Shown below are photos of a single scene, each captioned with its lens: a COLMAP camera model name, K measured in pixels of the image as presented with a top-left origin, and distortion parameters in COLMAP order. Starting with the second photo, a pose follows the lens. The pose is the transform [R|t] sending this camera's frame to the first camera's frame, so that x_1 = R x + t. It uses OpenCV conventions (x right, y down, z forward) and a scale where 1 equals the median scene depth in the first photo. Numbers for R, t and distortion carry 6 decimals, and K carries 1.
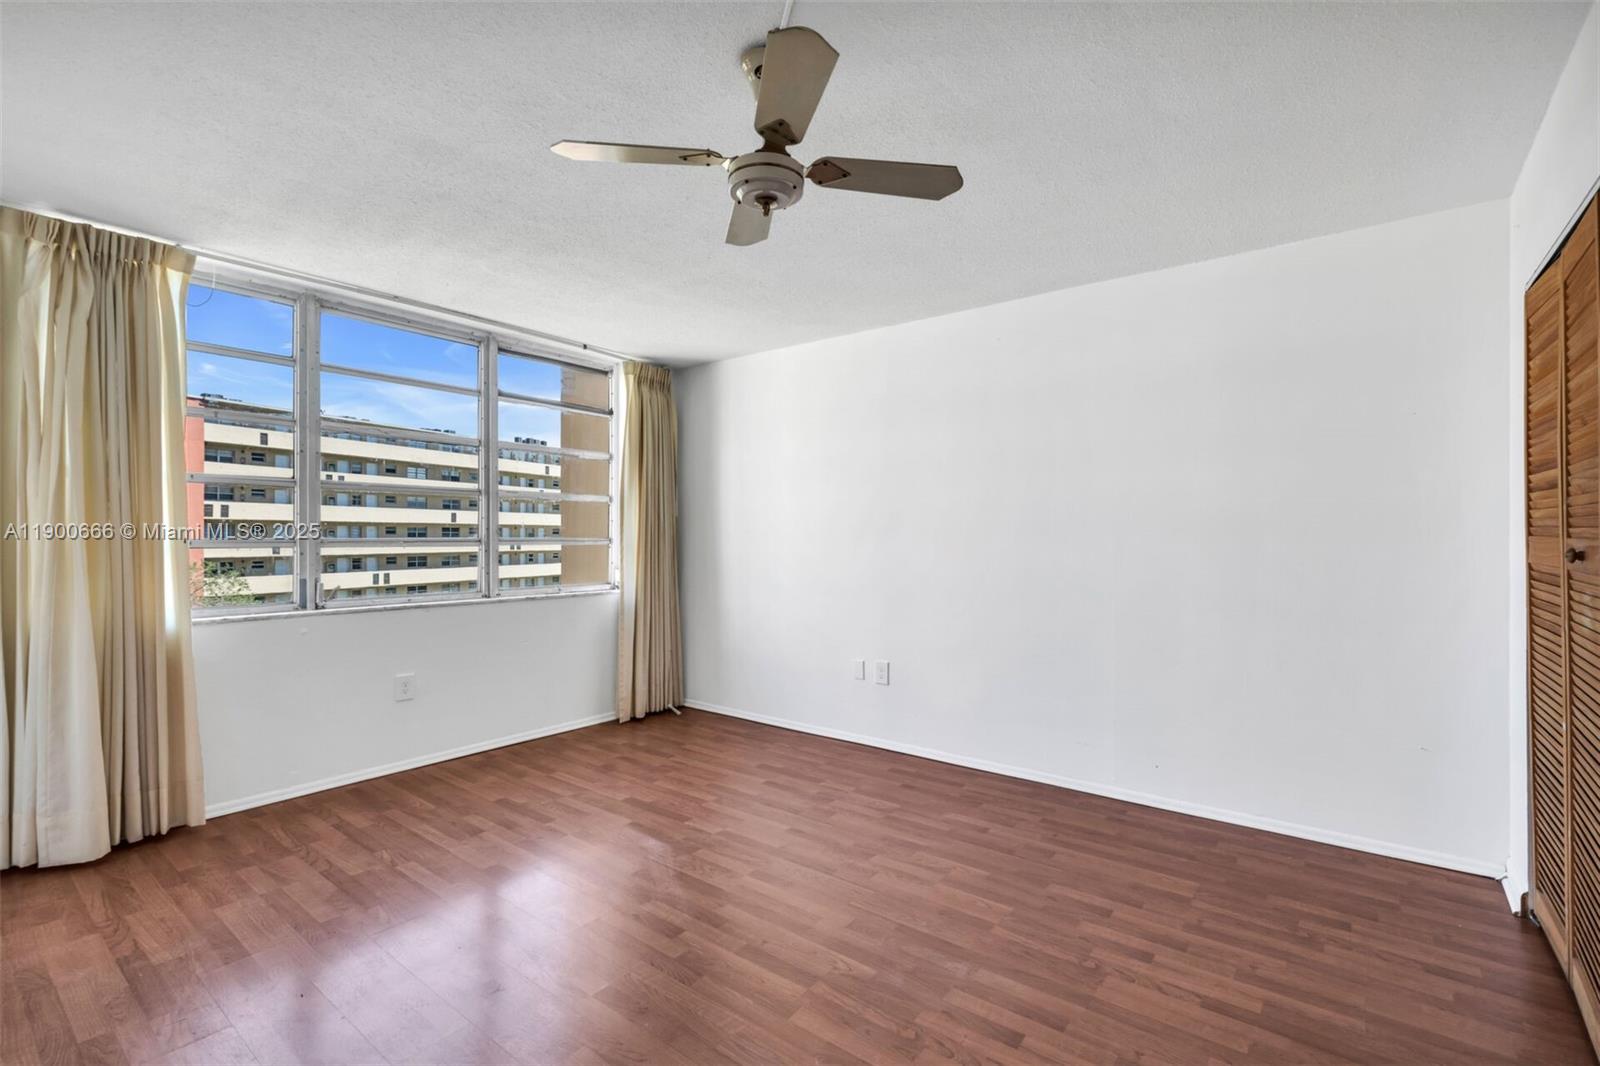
lens RADIAL K [[695.3, 0, 810.7], [0, 695.3, 536.6], [0, 0, 1]] dist [-0.001712, -0.001085]
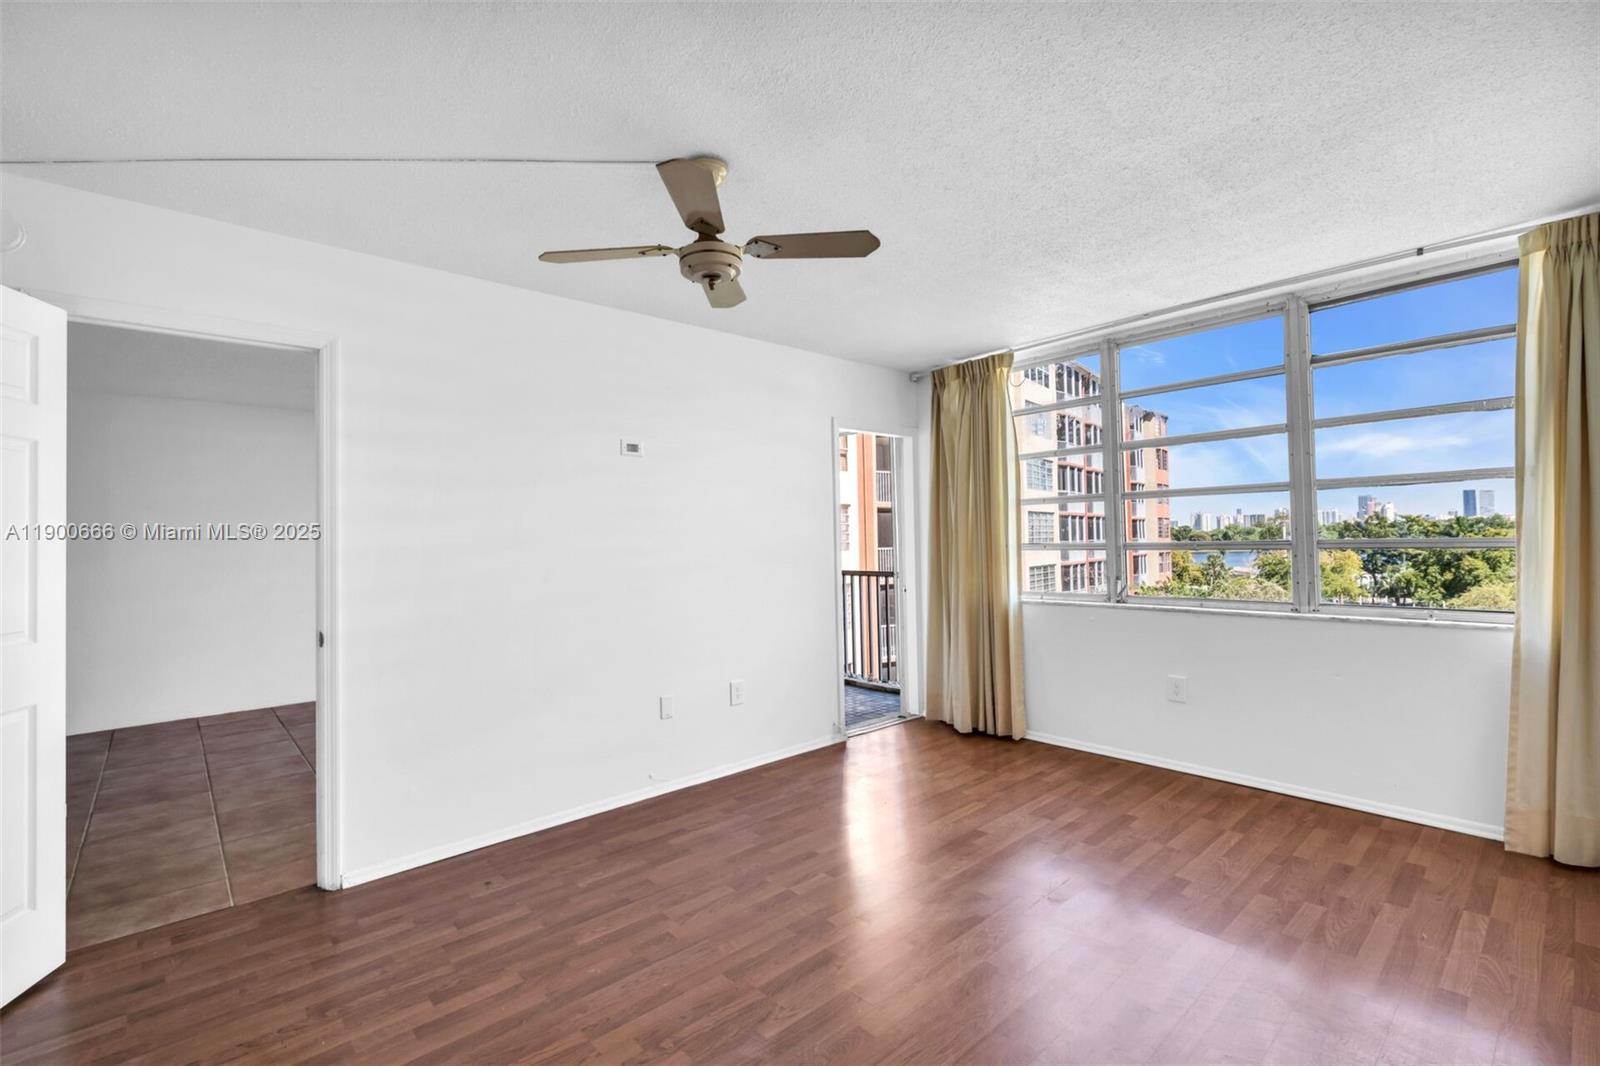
lens RADIAL K [[695.3, 0, 801.7], [0, 695.3, 541.6], [0, 0, 1]] dist [-0.001712, -0.001085]
pose [[-0.166936, 0.003207, -0.985963, 0.566776], [0.019223, 0.999815, -0.000003, -0.011341], [0.985780, -0.018954, -0.166967, 0.700584]]
